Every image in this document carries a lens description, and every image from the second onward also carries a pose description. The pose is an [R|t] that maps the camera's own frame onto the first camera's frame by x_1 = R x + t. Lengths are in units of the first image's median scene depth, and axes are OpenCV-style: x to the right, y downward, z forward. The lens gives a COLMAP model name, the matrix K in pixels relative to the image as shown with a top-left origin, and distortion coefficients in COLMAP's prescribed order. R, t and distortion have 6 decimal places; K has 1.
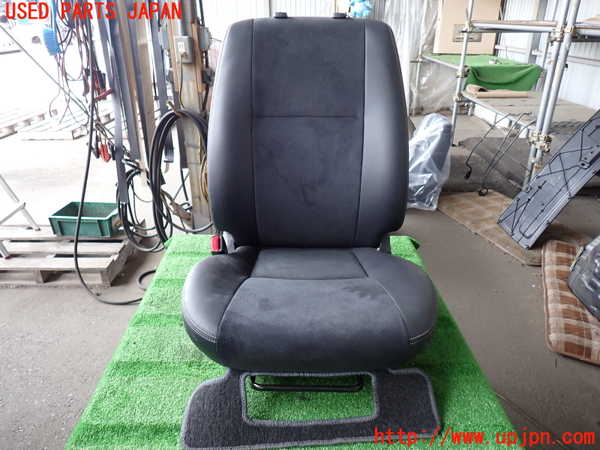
lens RADIAL K [[445.6, 0, 300.0], [0, 445.6, 225.0], [0, 0, 1]] dist [-0.001441, -0.002116]
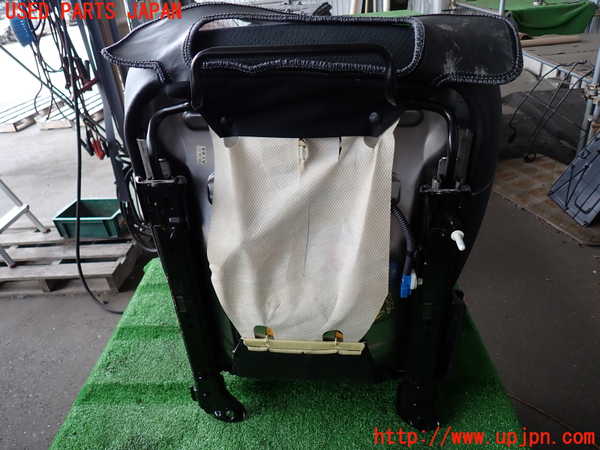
lens RADIAL K [[443.8, 0, 300.0], [0, 443.8, 225.0], [0, 0, 1]] dist [-0.003506, -0.004252]
pose [[0.994858, -0.051251, -0.087351, 0.038703], [0.058124, 0.995253, 0.078055, -0.049939], [0.082936, -0.082731, 0.993115, 0.111084]]
